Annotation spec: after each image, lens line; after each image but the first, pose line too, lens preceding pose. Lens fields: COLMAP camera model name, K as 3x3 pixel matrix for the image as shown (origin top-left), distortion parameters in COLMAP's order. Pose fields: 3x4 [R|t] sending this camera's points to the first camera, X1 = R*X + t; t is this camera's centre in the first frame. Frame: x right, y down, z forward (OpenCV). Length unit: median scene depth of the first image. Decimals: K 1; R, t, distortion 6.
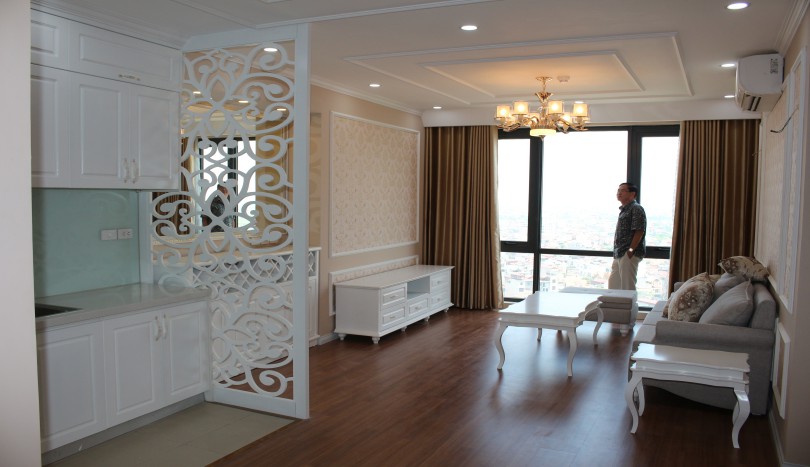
lens RADIAL K [[662.3, 0, 405.0], [0, 662.3, 233.5], [0, 0, 1]] dist [-0.097338, 0.000225]
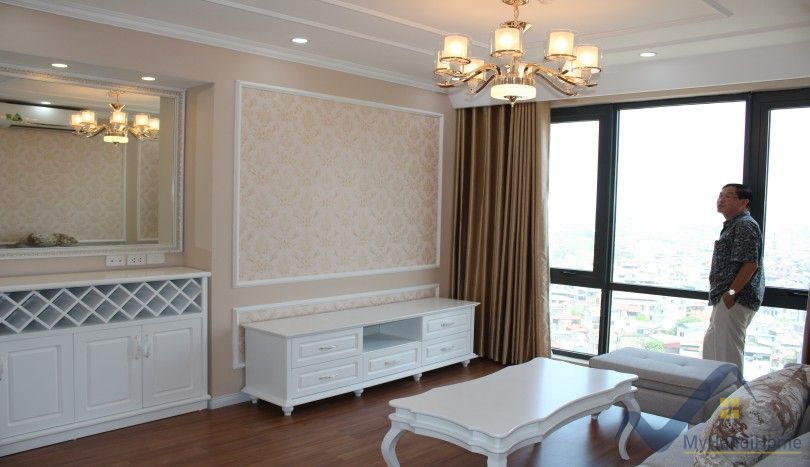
lens RADIAL K [[662.3, 0, 405.0], [0, 662.3, 233.5], [0, 0, 1]] dist [-0.097338, 0.000225]
pose [[0.948353, 0.021920, -0.316460, 0.258835], [-0.026777, 0.999581, -0.011005, -0.016725], [0.316086, 0.018911, 0.948542, 0.358093]]
